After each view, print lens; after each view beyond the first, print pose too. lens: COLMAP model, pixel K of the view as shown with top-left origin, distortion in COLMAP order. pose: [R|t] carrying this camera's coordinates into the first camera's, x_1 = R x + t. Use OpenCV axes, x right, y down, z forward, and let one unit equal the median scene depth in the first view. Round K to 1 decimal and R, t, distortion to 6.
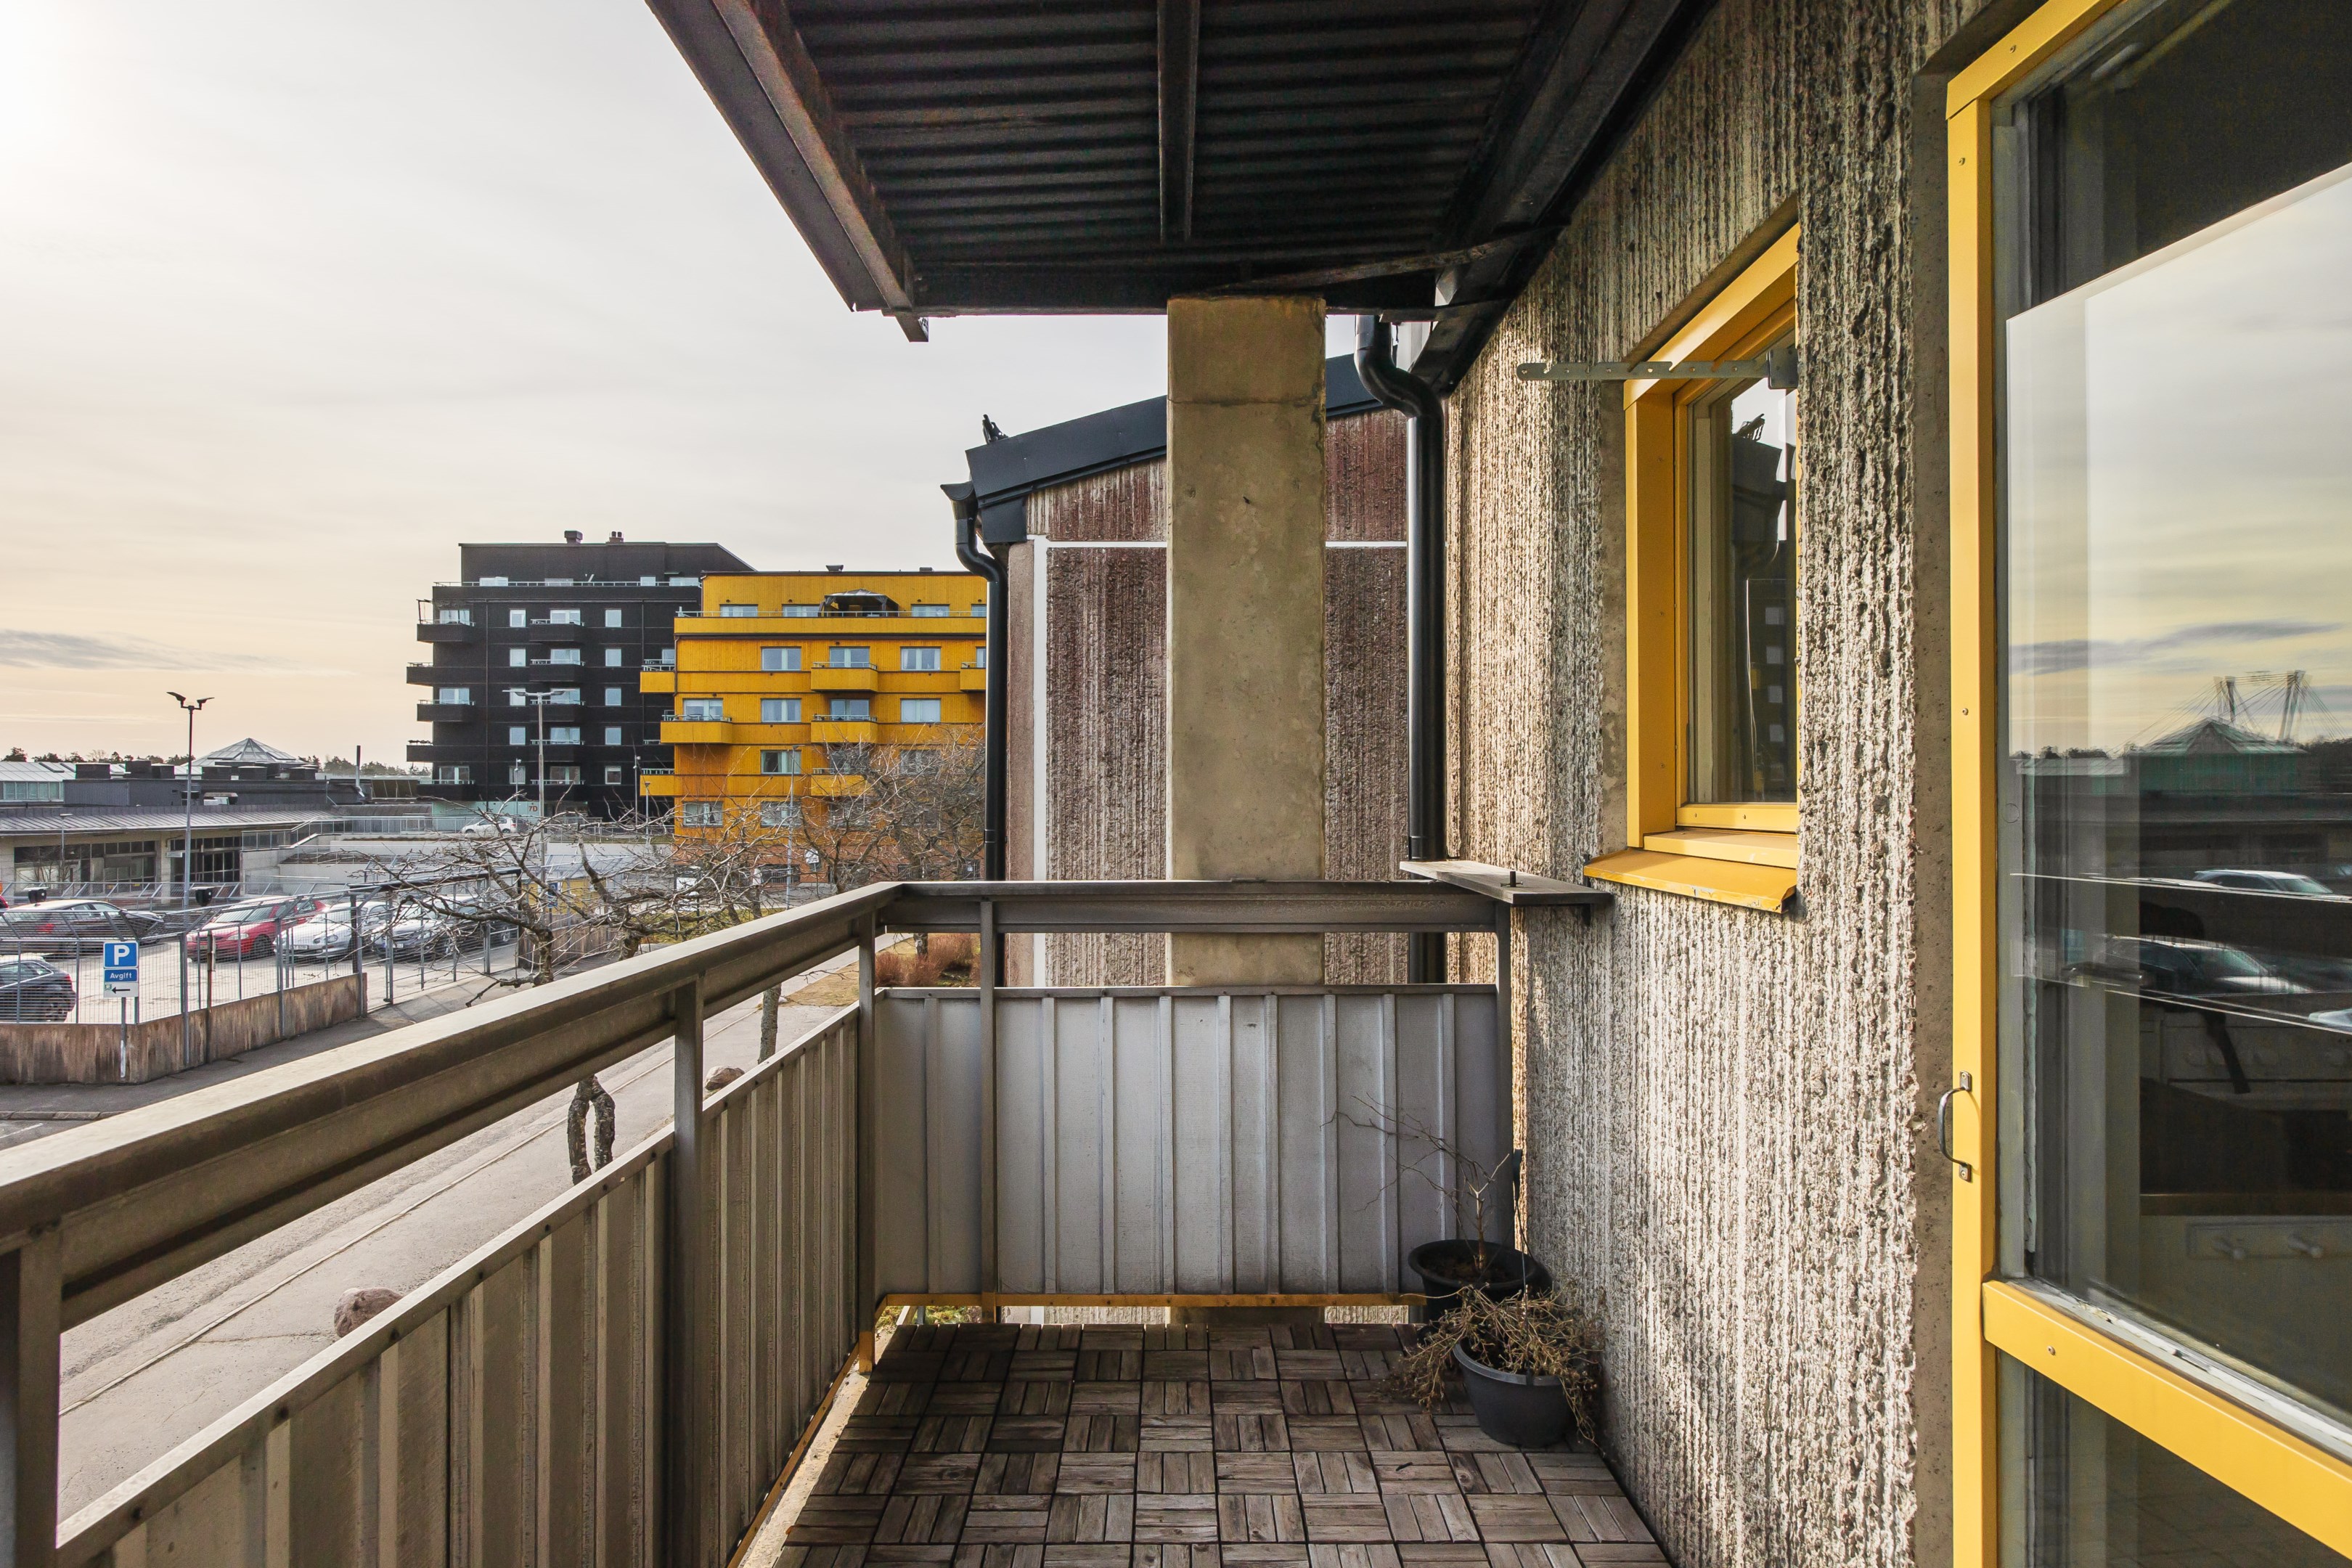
lens RADIAL K [[1269.1, 0, 1162.7], [0, 1269.1, 778.5], [0, 0, 1]] dist [-0.002421, -0.001400]
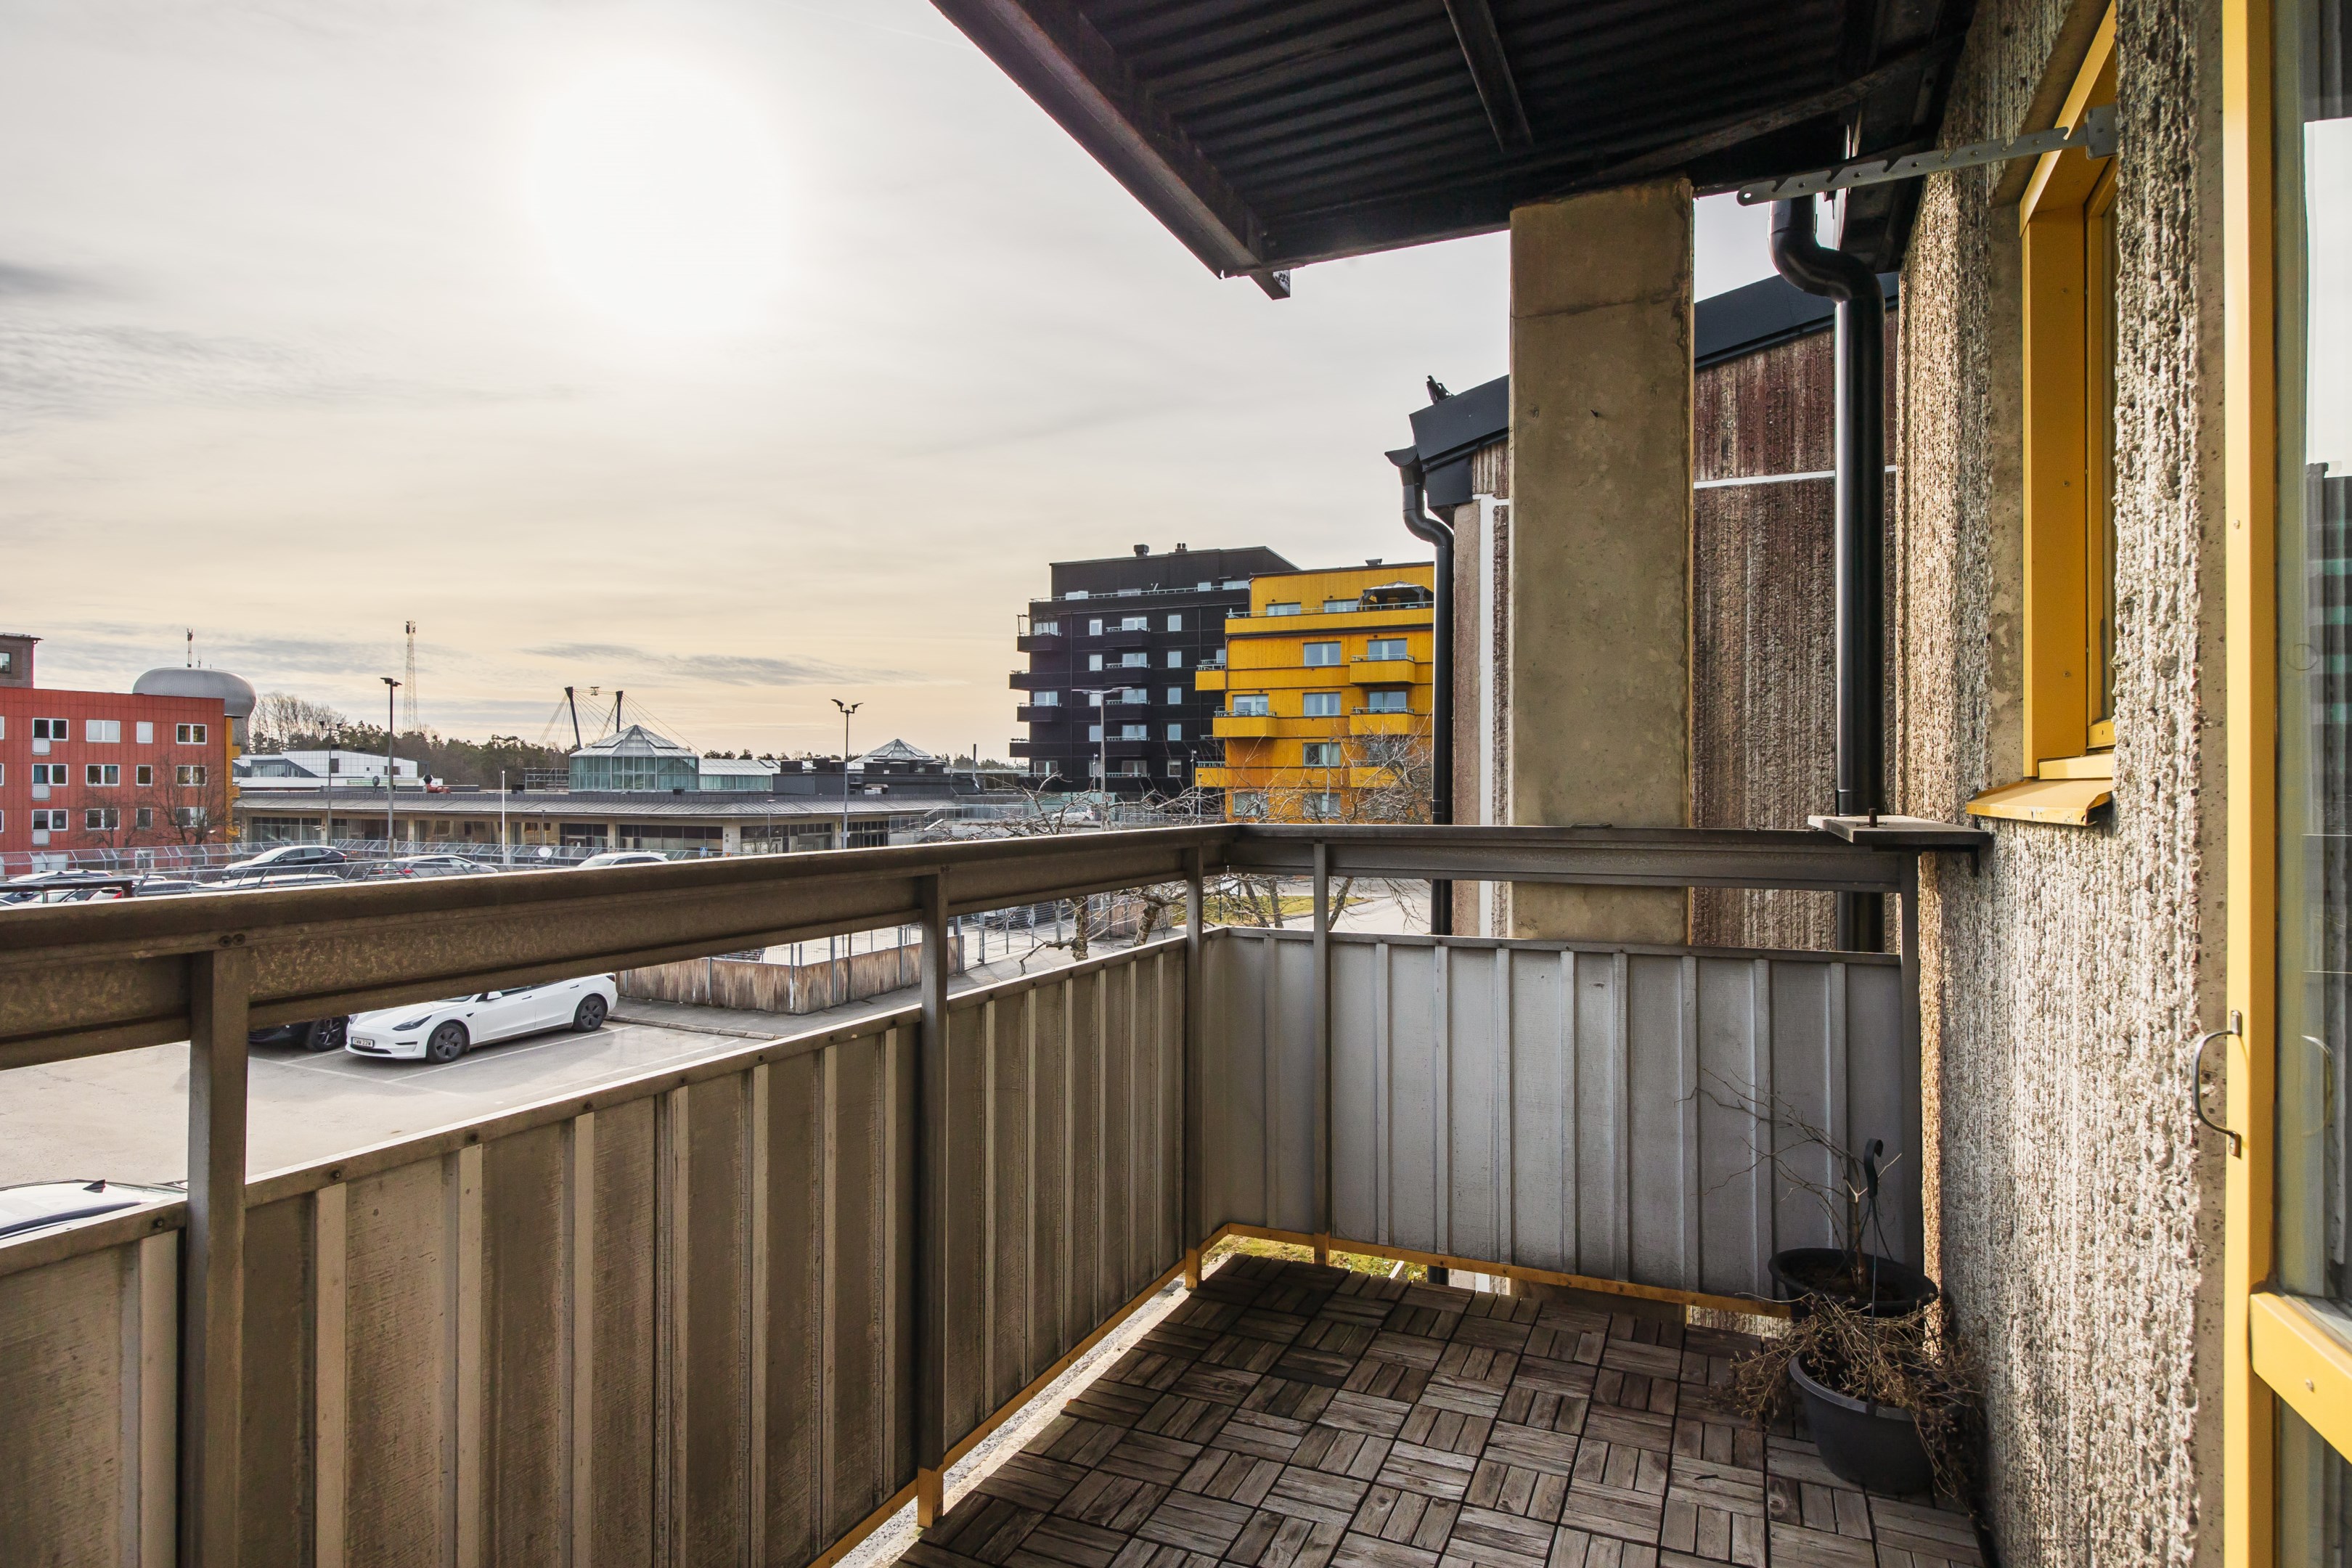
lens RADIAL K [[1283.3, 0, 1168.4], [0, 1283.3, 775.6], [0, 0, 1]] dist [-0.001685, -0.000389]
pose [[0.913333, -0.000325, -0.407213, 0.164407], [0.001108, 0.999998, 0.001687, 0.041252], [0.407211, -0.001992, 0.913332, 0.027147]]
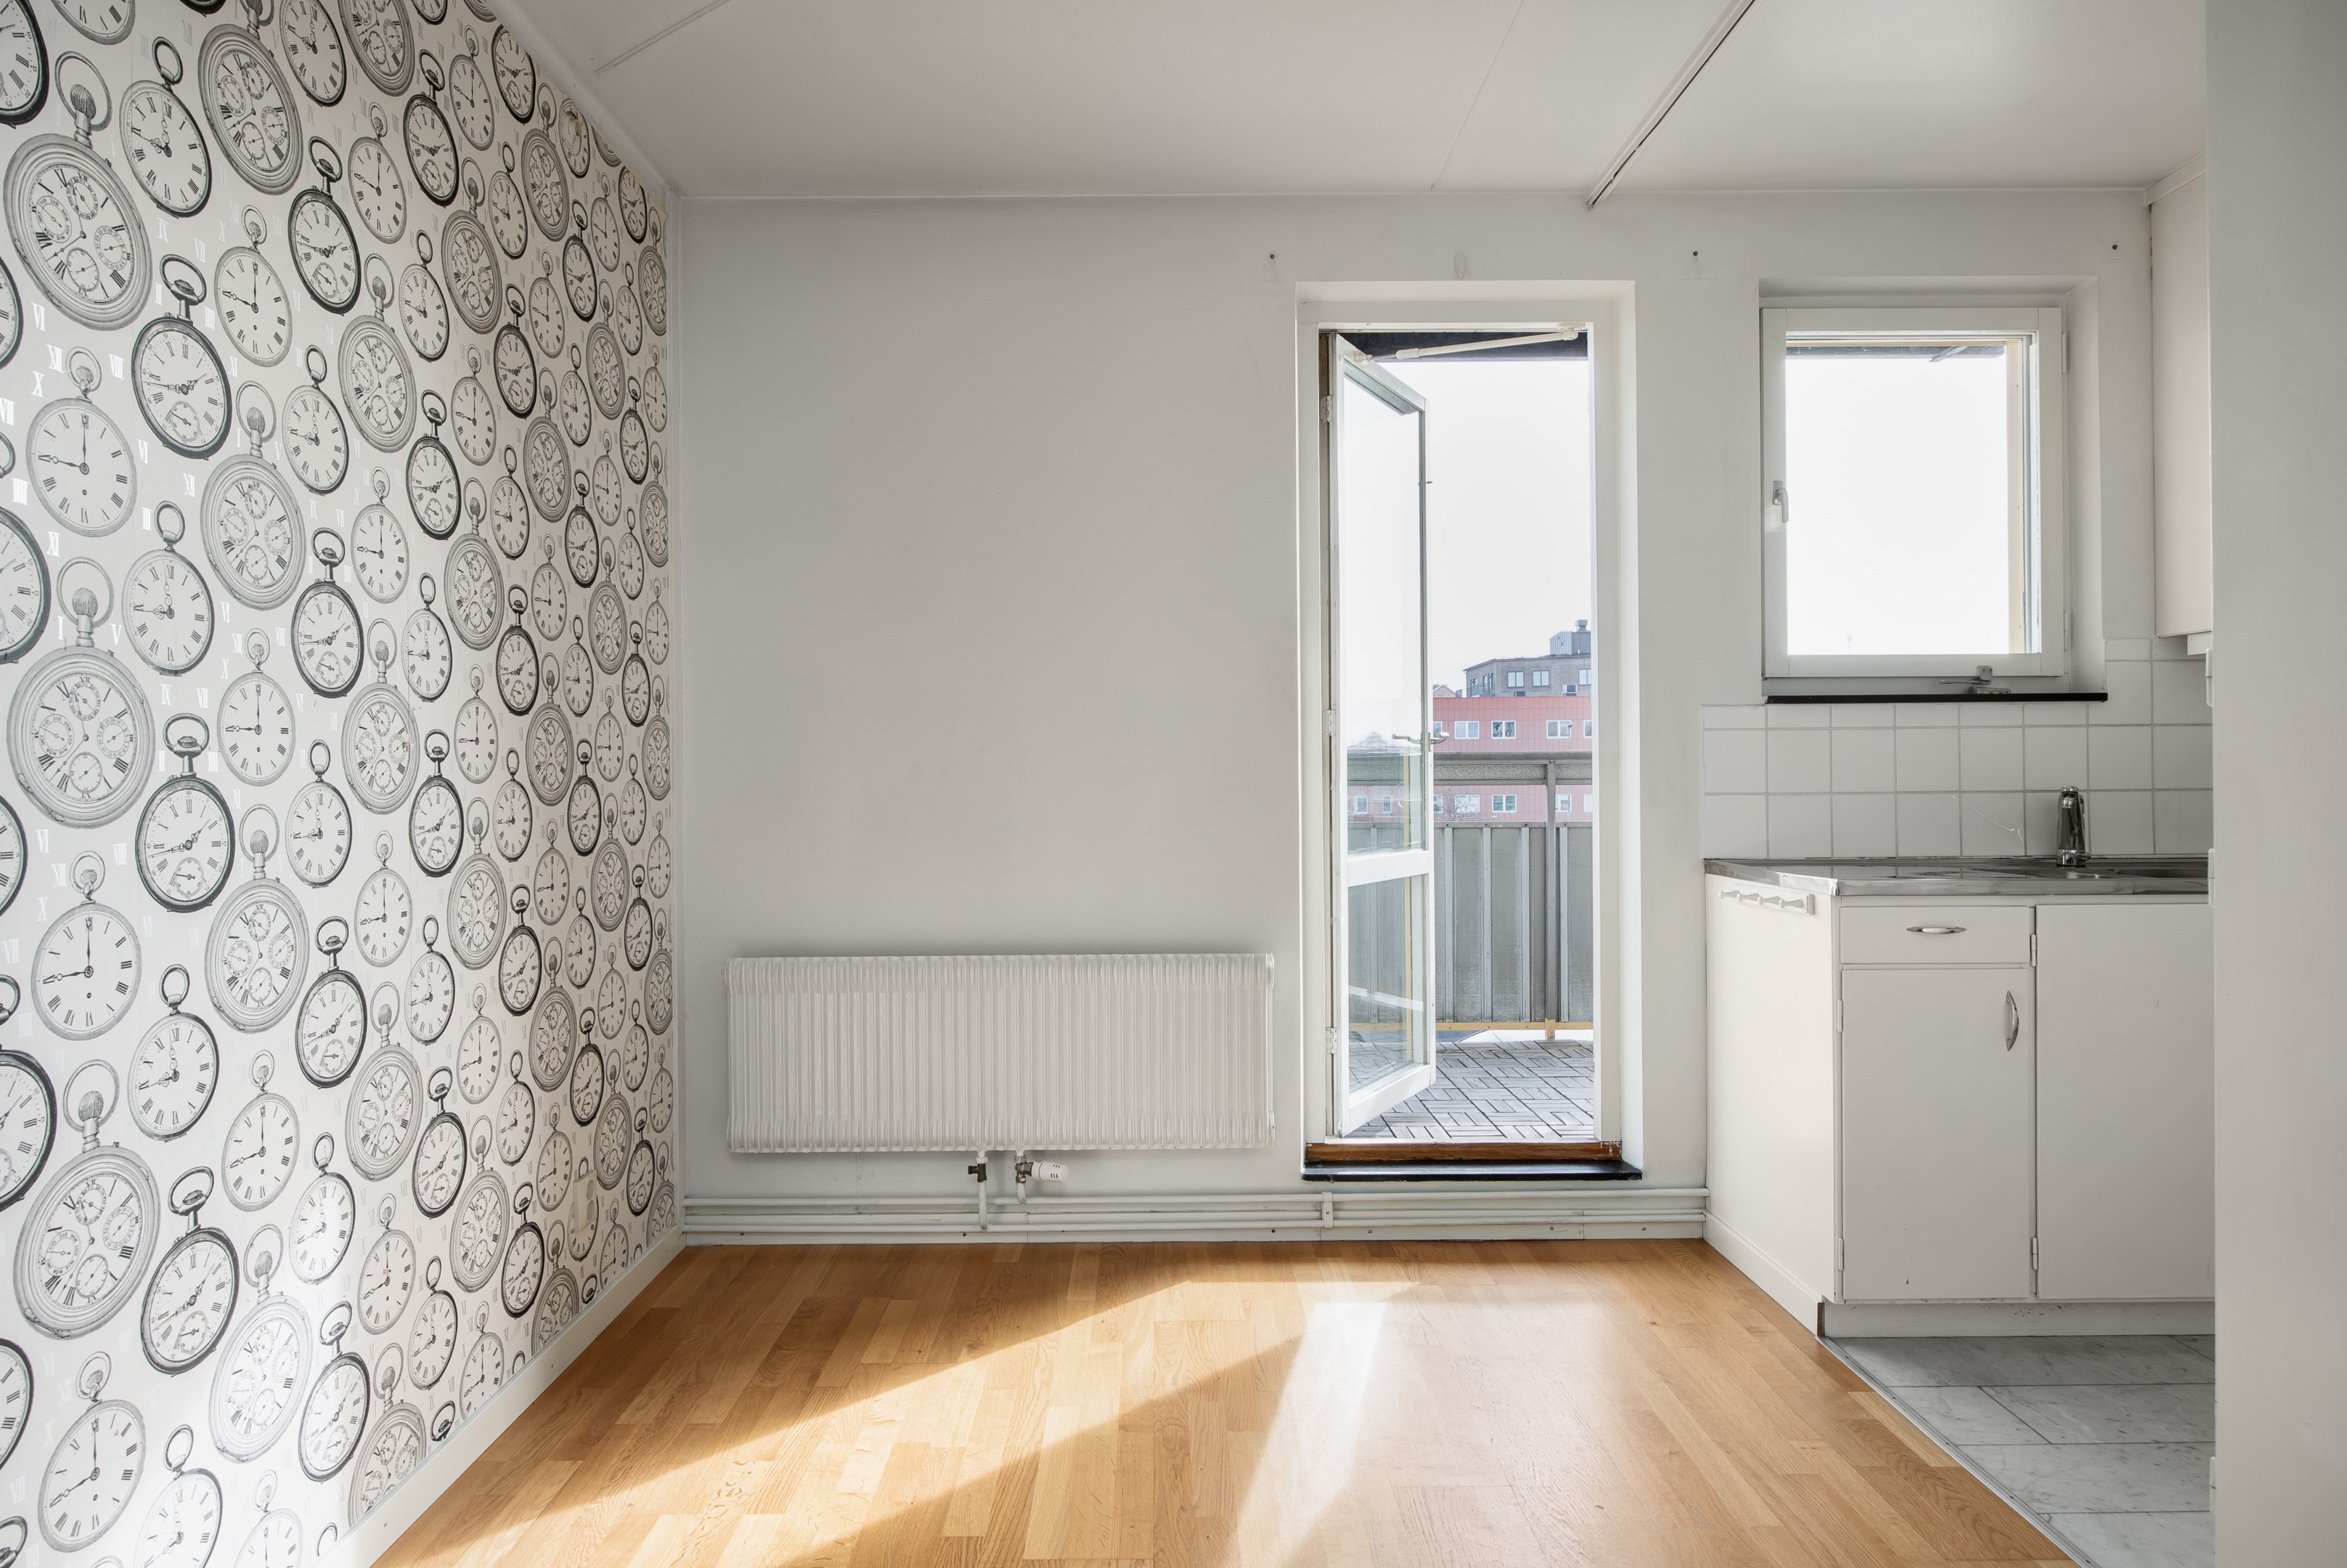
lens RADIAL K [[1313.9, 0, 1160.2], [0, 1313.9, 773.8], [0, 0, 1]] dist [-0.001023, -0.000472]
pose [[0.015633, -0.001929, -0.999876, 1.349175], [0.015366, 0.999881, -0.001689, 0.099933], [0.999760, -0.015338, 0.015661, 0.094228]]
